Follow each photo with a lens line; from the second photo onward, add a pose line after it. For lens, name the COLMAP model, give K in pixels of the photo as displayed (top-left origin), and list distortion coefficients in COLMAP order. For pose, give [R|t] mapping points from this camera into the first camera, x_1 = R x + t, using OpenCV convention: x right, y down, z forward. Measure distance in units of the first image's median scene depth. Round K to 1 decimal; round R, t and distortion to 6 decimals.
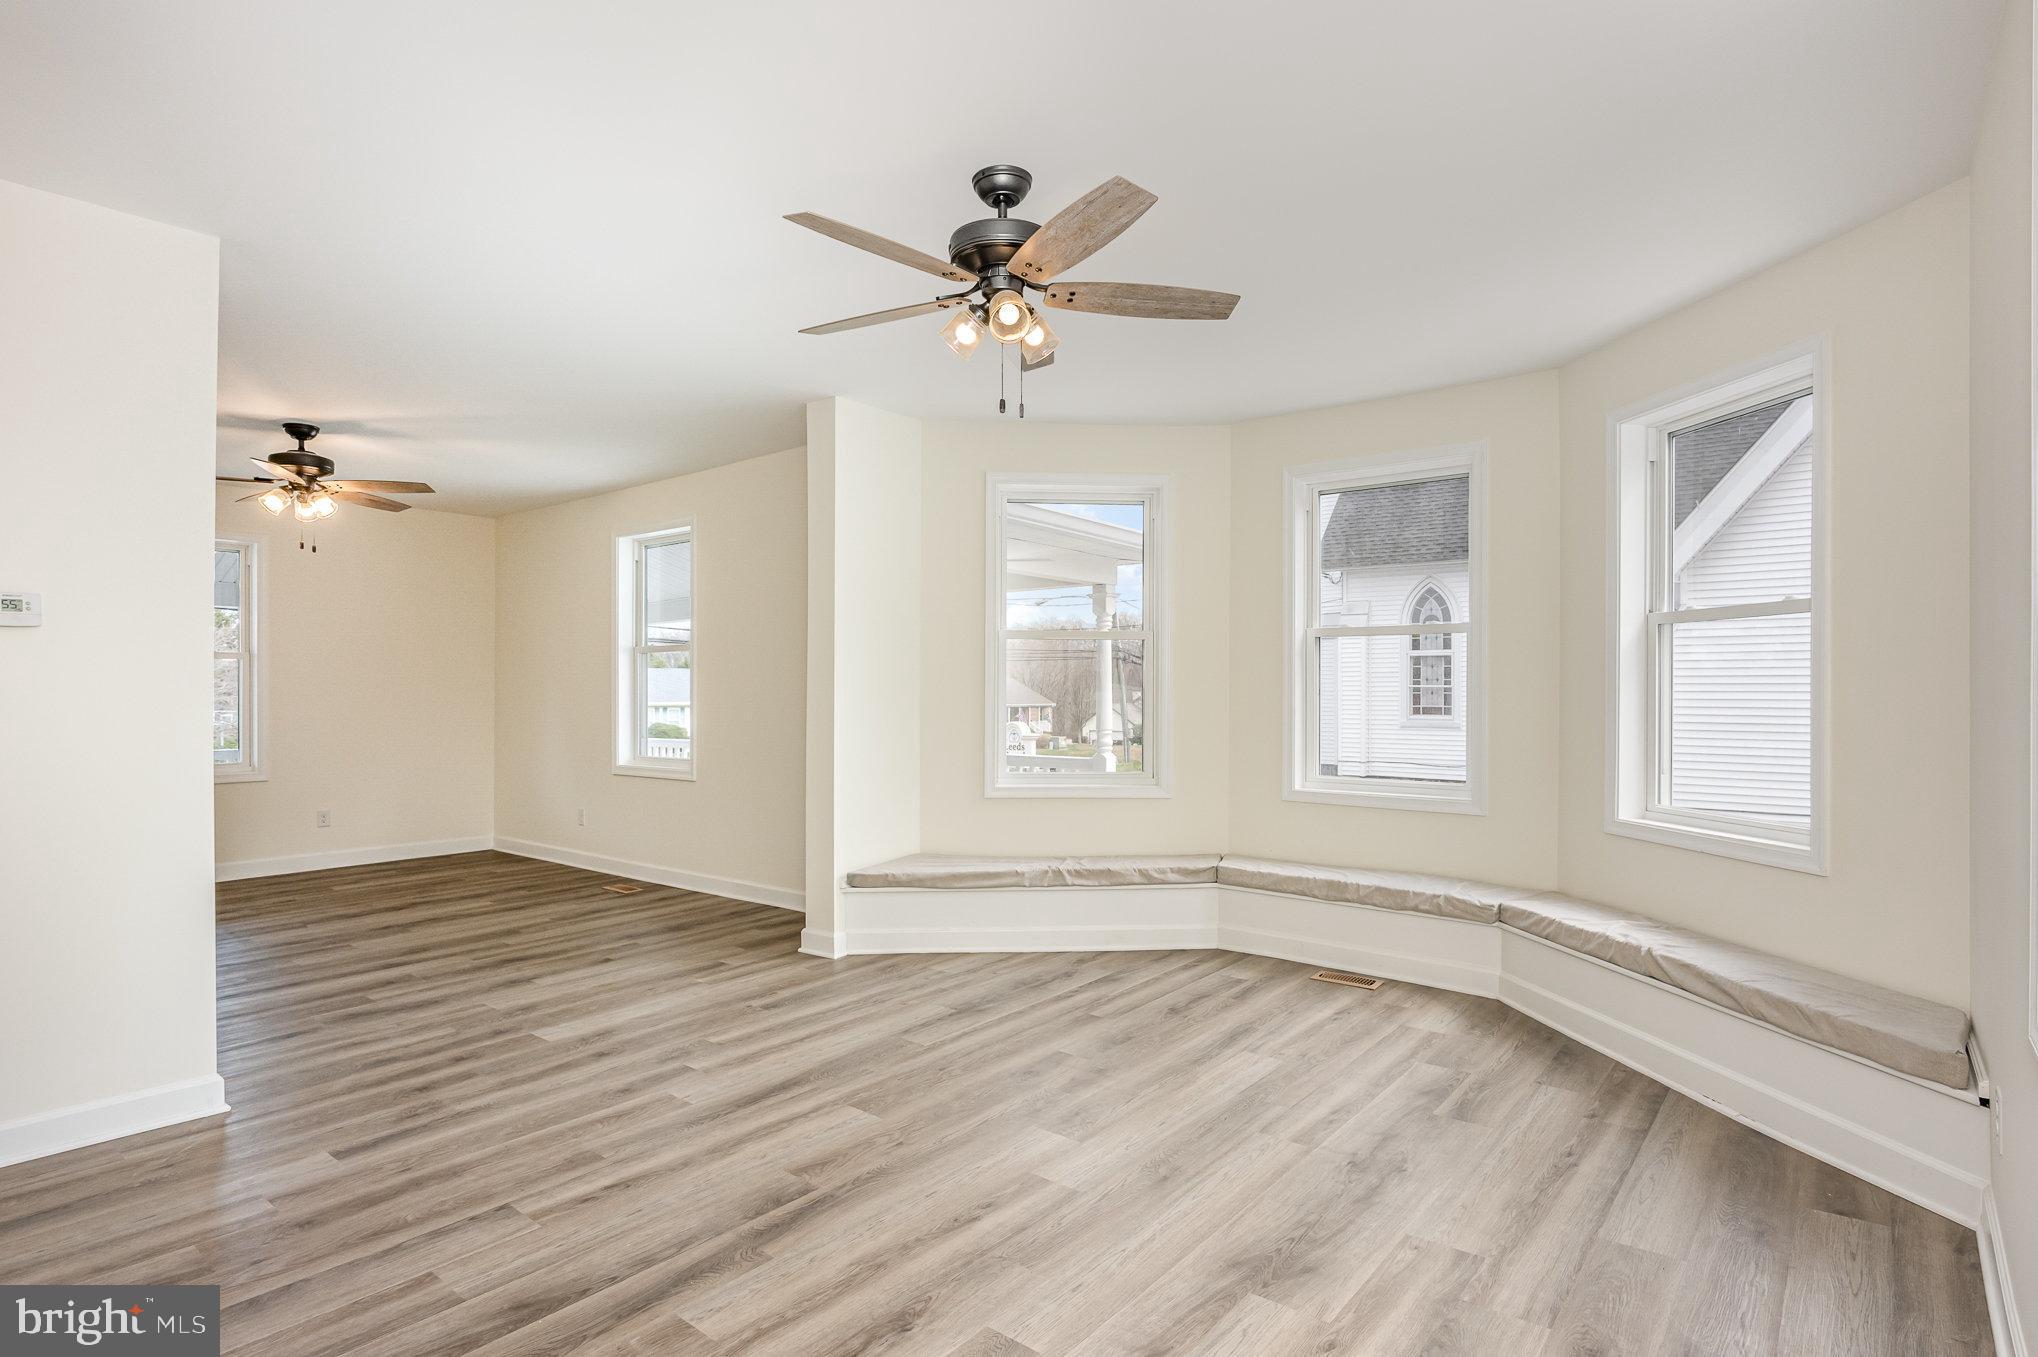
lens RADIAL K [[1024.9, 0, 1022.2], [0, 1024.9, 689.7], [0, 0, 1]] dist [-0.002843, 0.000903]
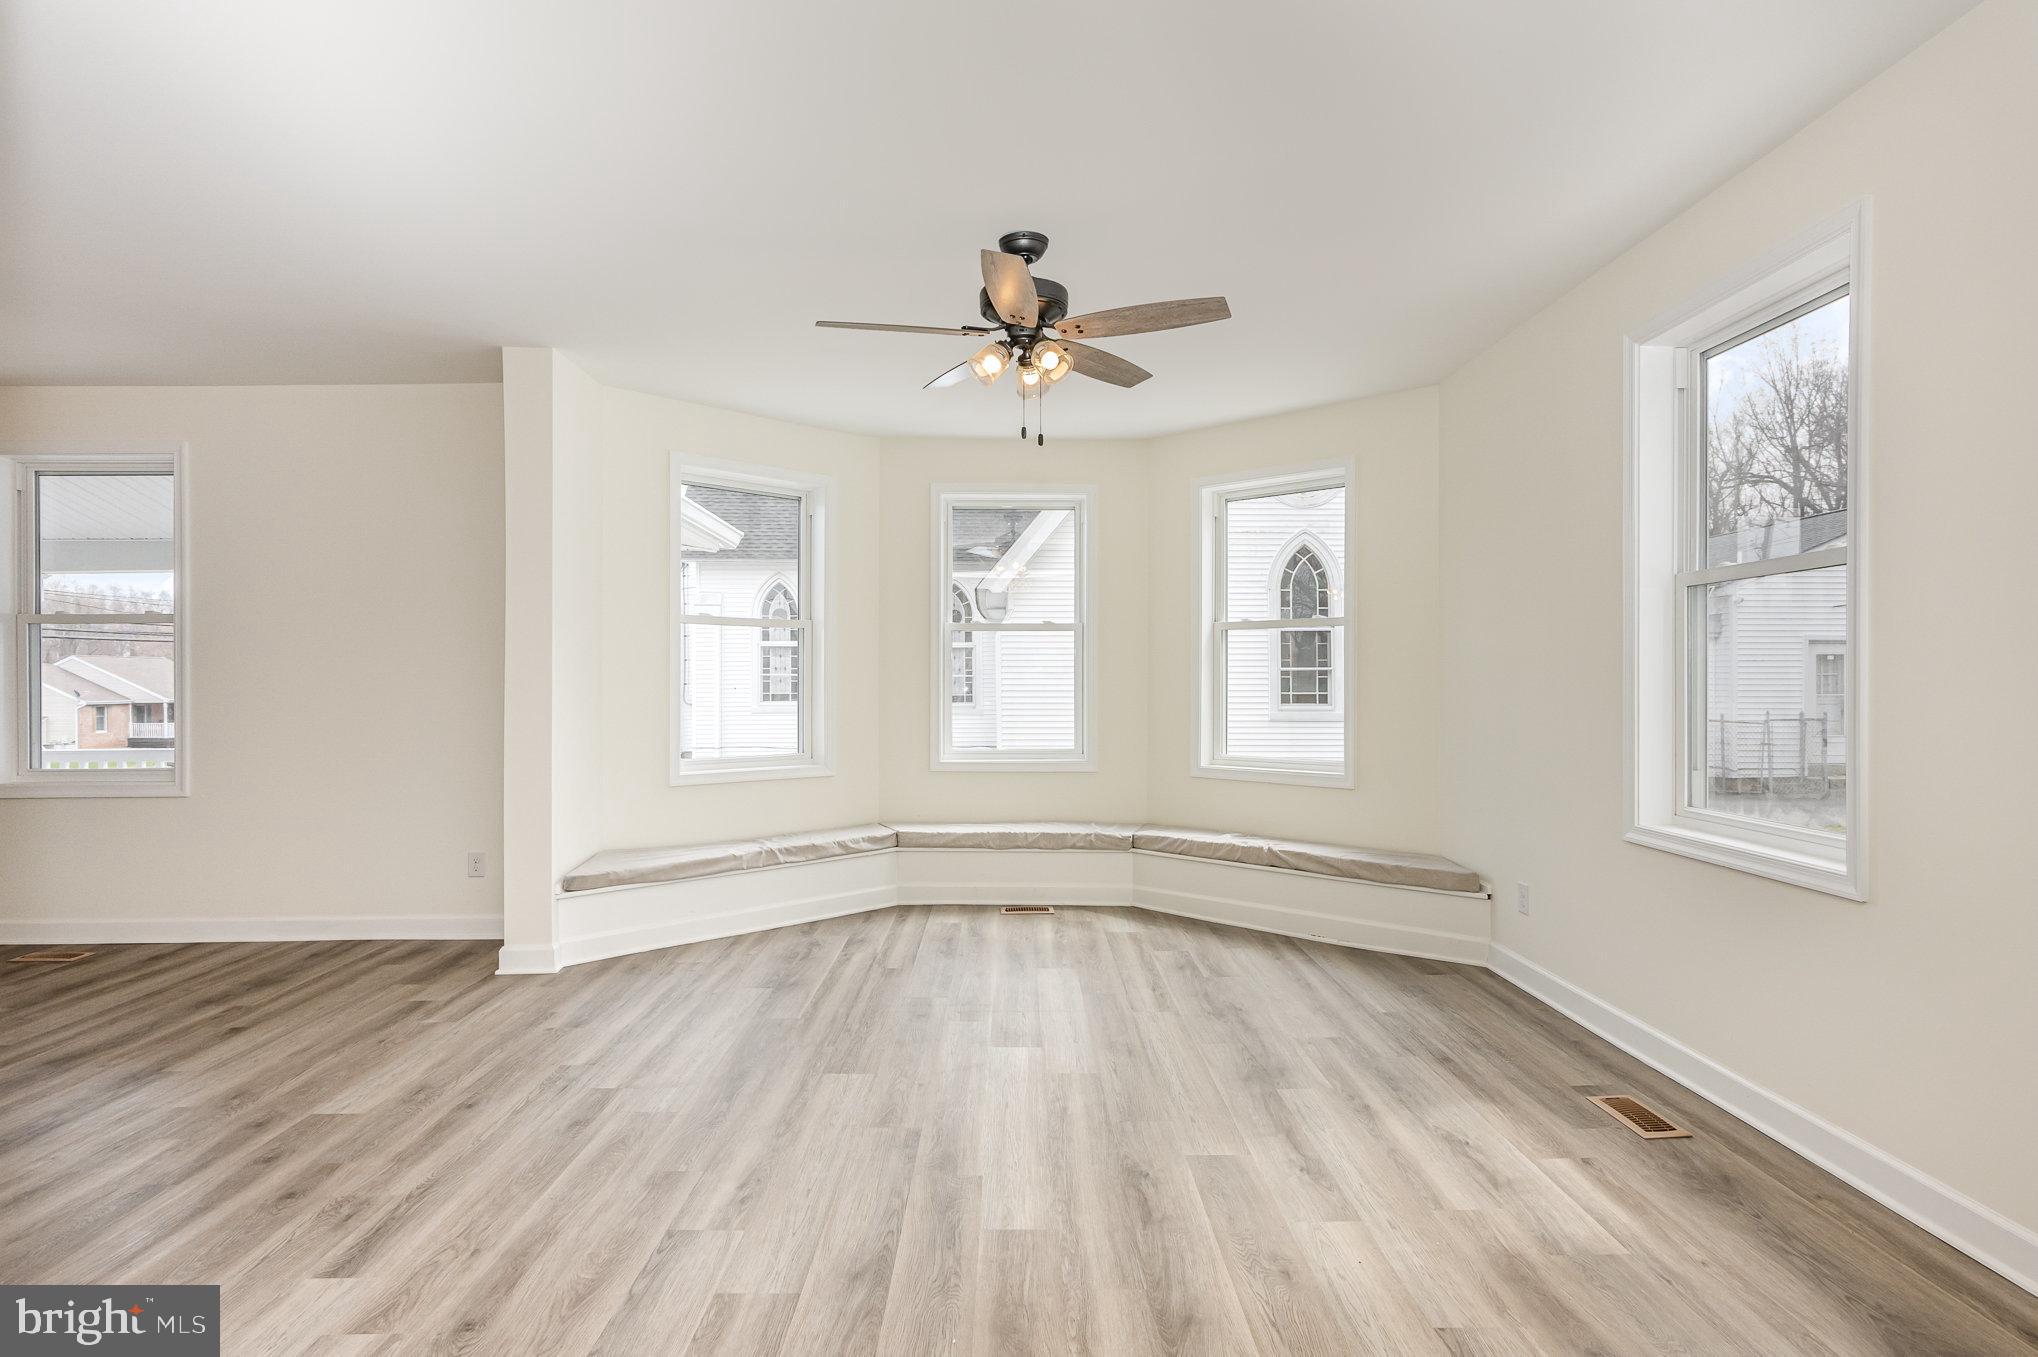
lens RADIAL K [[1023.4, 0, 1008.9], [0, 1023.4, 680.6], [0, 0, 1]] dist [-0.001700, 0.000470]
pose [[0.780431, -0.001803, 0.625240, -0.478932], [0.000658, 0.999998, 0.002062, 0.004086], [-0.625242, -0.001198, 0.780430, 0.053282]]
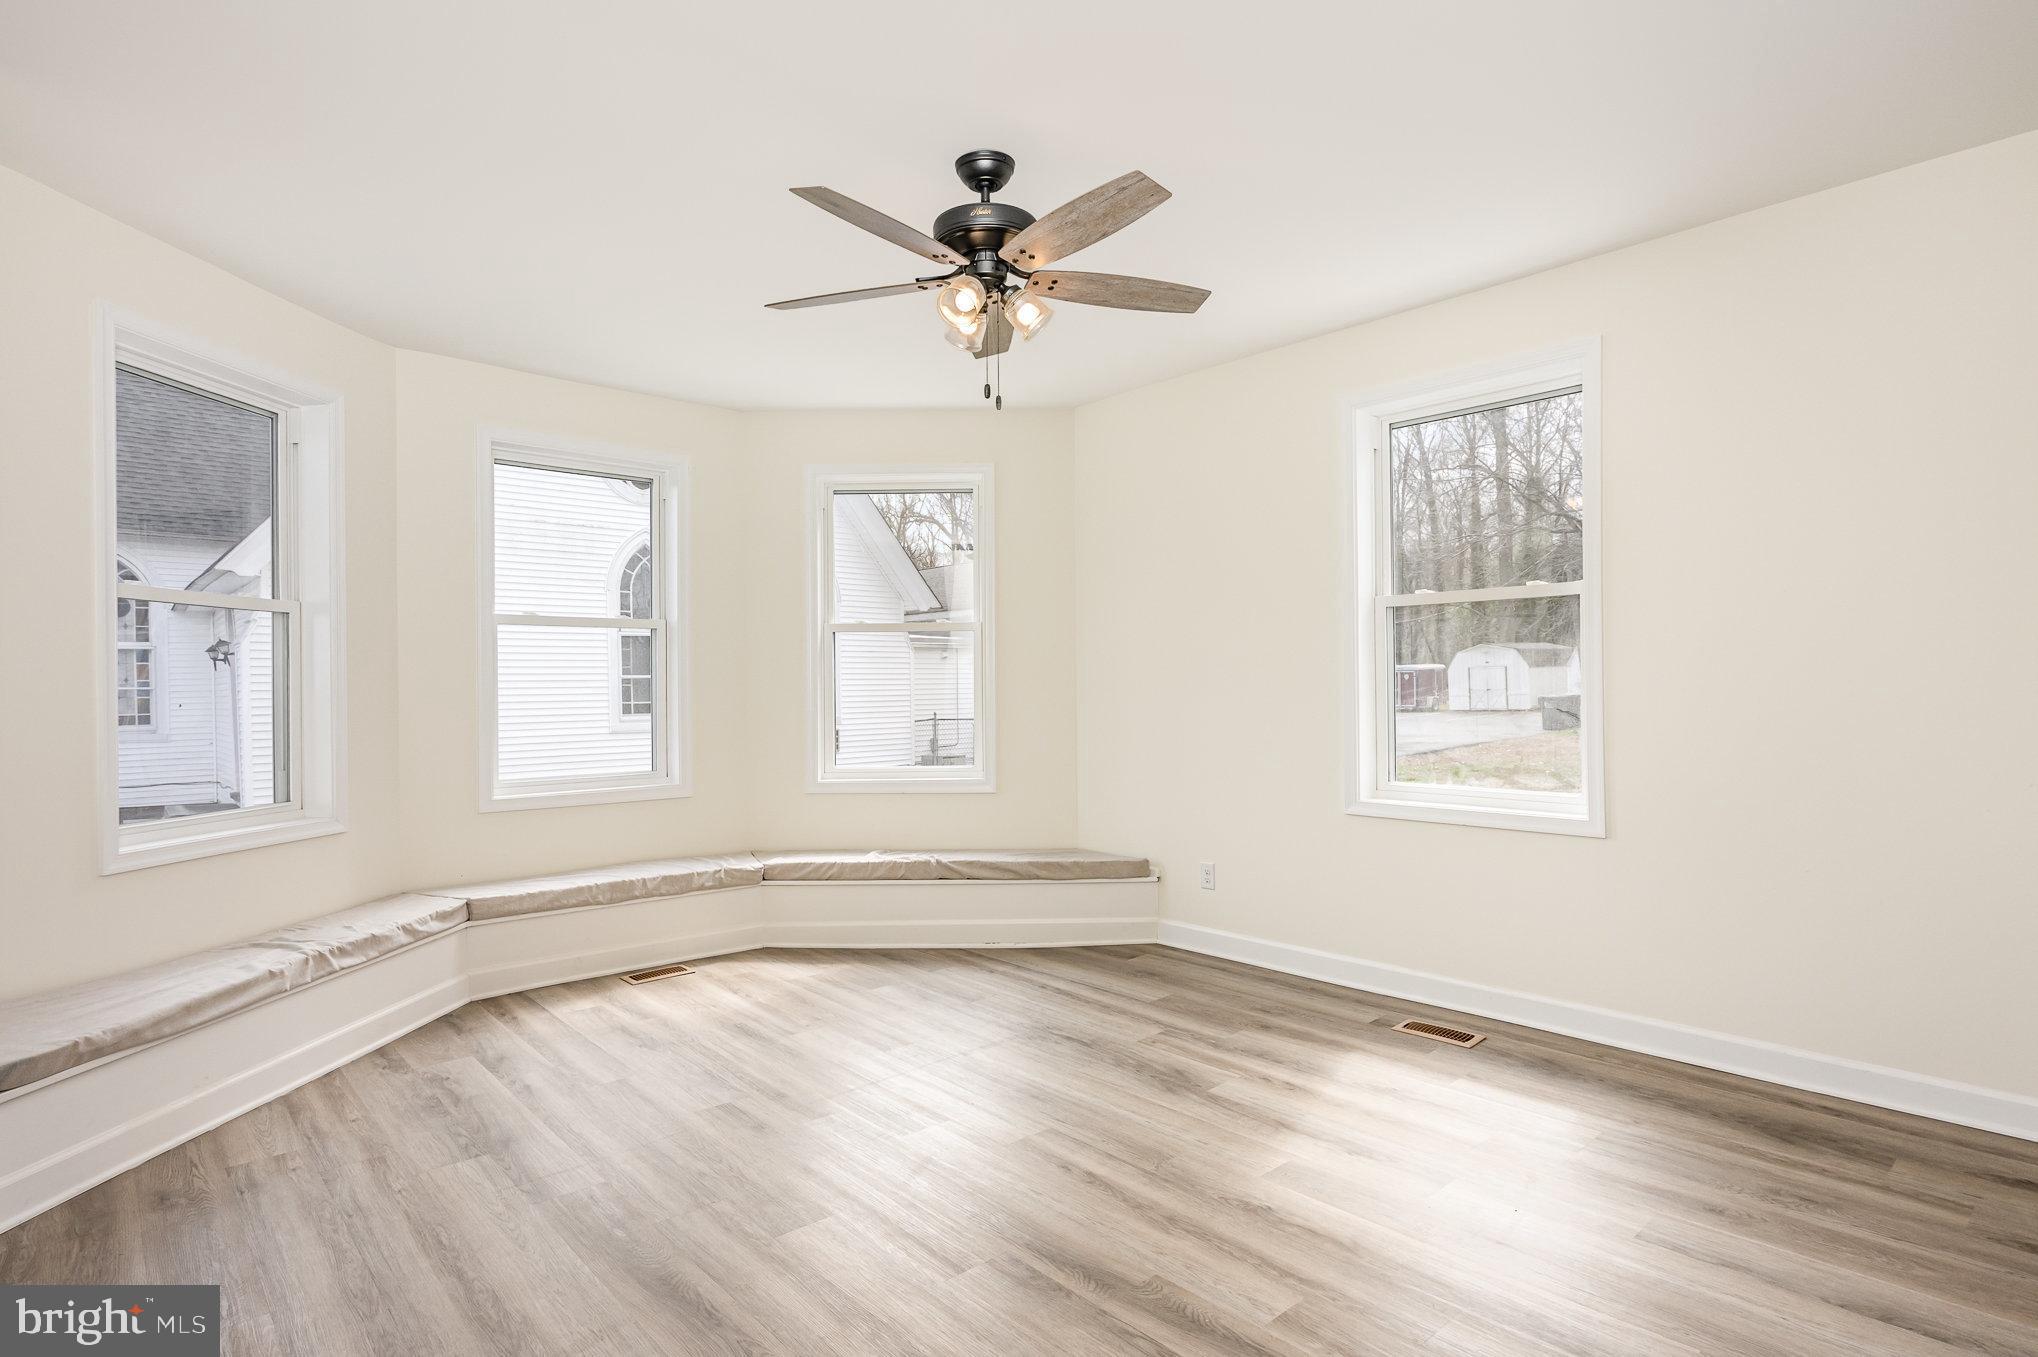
lens RADIAL K [[1046.6, 0, 994.2], [0, 1046.6, 687.2], [0, 0, 1]] dist [-0.003491, 0.000341]
pose [[0.181788, -0.005255, 0.983324, -0.630941], [0.009641, 0.999947, 0.003561, 0.004397], [-0.983290, 0.008833, 0.181829, 0.502044]]
